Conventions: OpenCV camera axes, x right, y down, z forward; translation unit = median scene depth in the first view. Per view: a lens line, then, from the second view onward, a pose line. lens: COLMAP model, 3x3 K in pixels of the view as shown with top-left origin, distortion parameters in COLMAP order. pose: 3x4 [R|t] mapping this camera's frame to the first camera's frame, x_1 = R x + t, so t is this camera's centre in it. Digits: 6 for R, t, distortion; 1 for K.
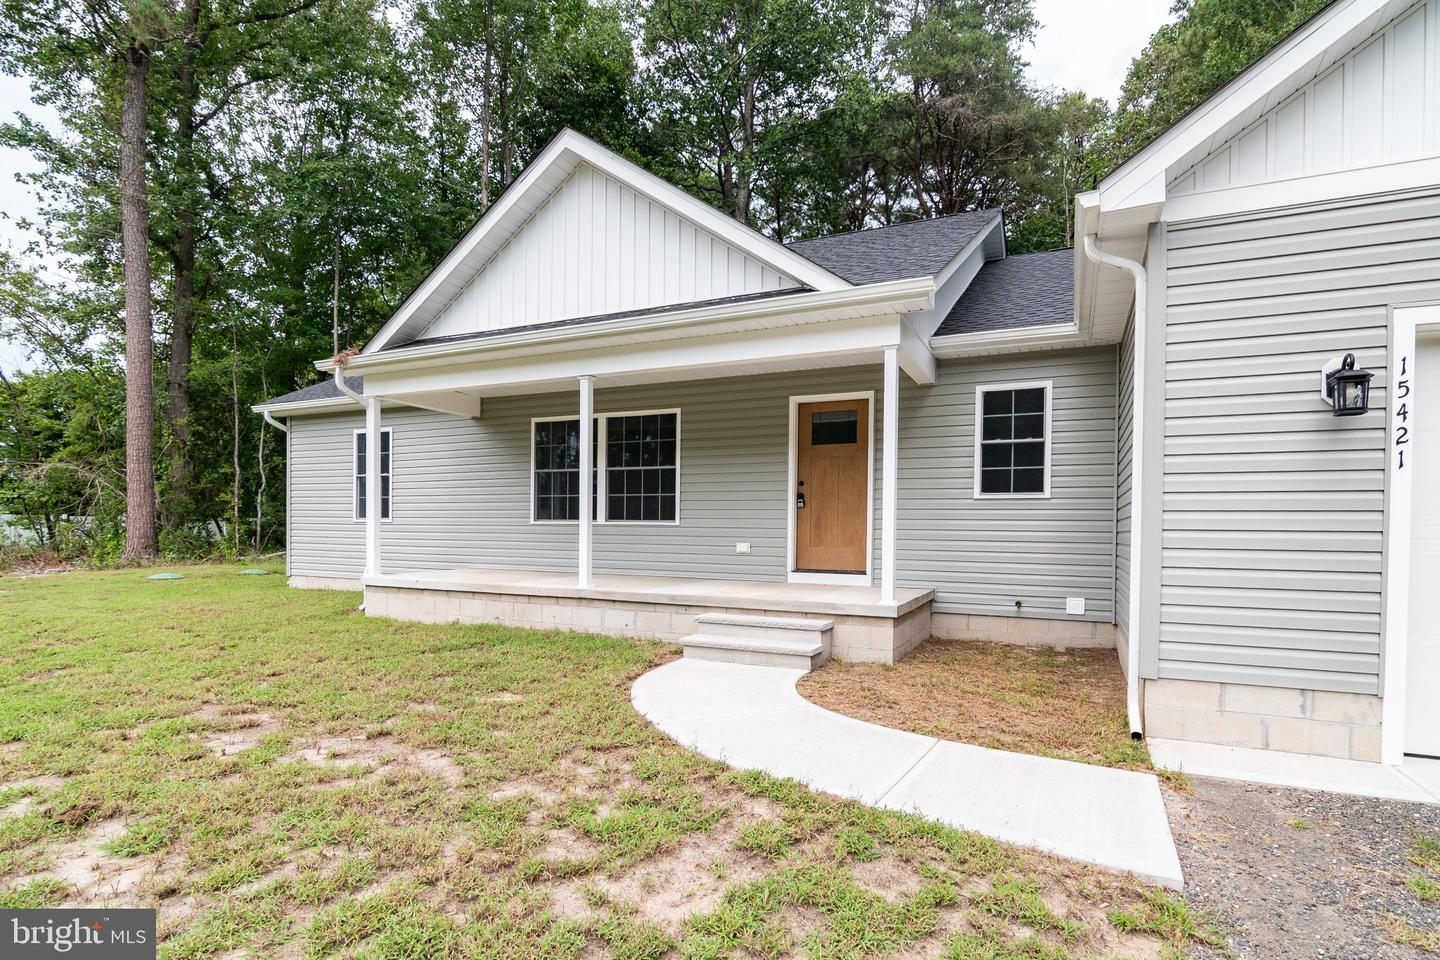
lens RADIAL K [[726.3, 0, 735.5], [0, 726.3, 536.5], [0, 0, 1]] dist [-0.004528, -0.002950]
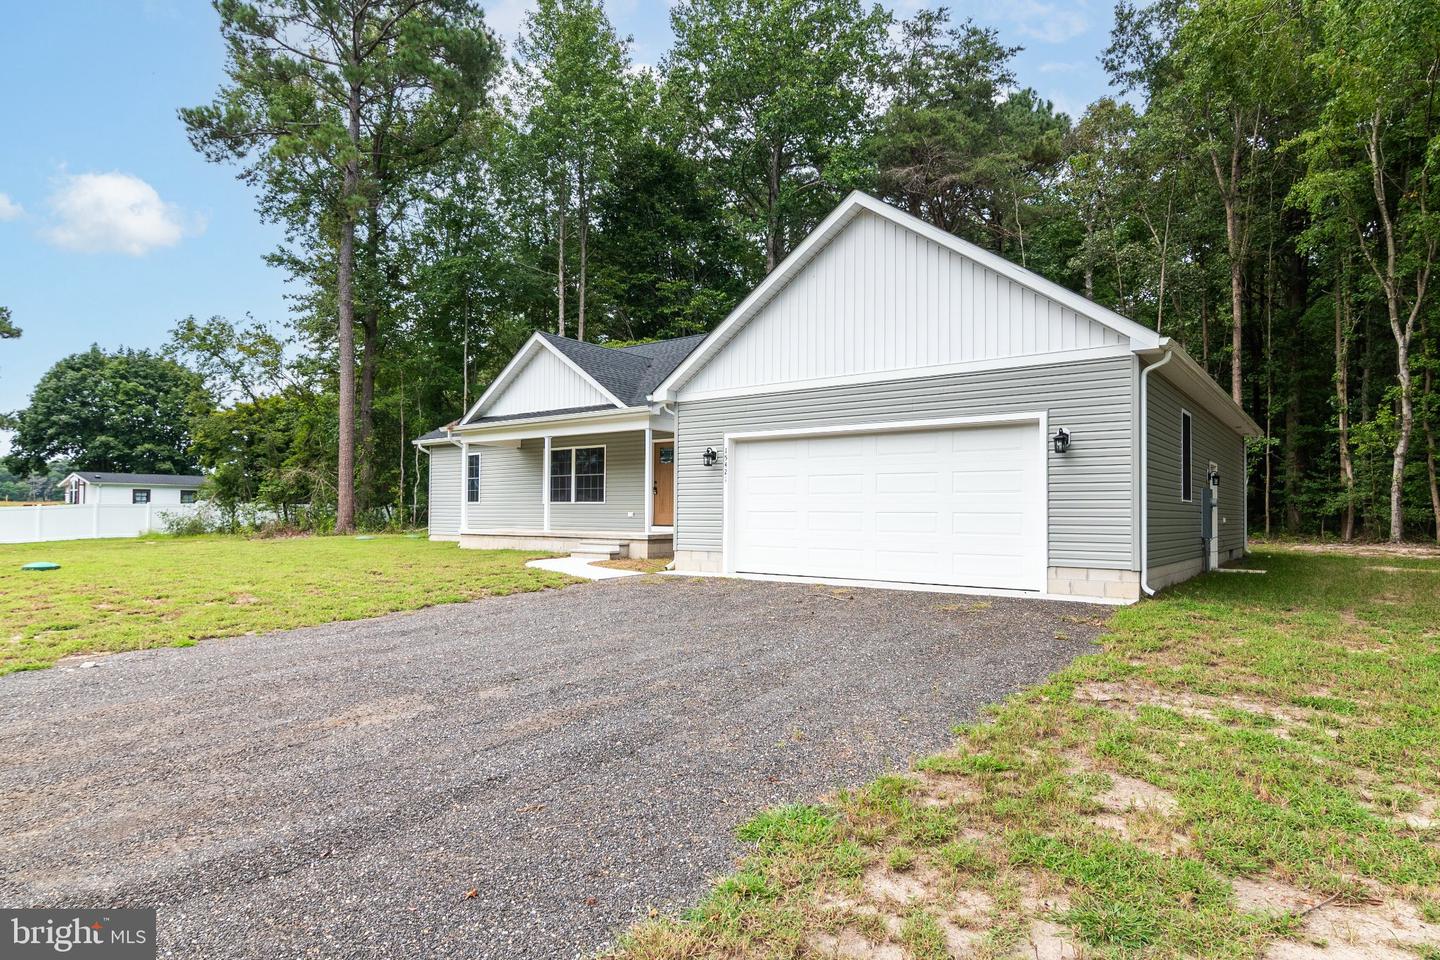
lens RADIAL K [[836.2, 0, 729.6], [0, 836.2, 484.3], [0, 0, 1]] dist [-0.002382, -0.000262]
pose [[0.975573, -0.013616, -0.219253, 0.741466], [0.003152, 0.998842, -0.048005, 0.041587], [0.219653, 0.046141, 0.974486, -1.128934]]
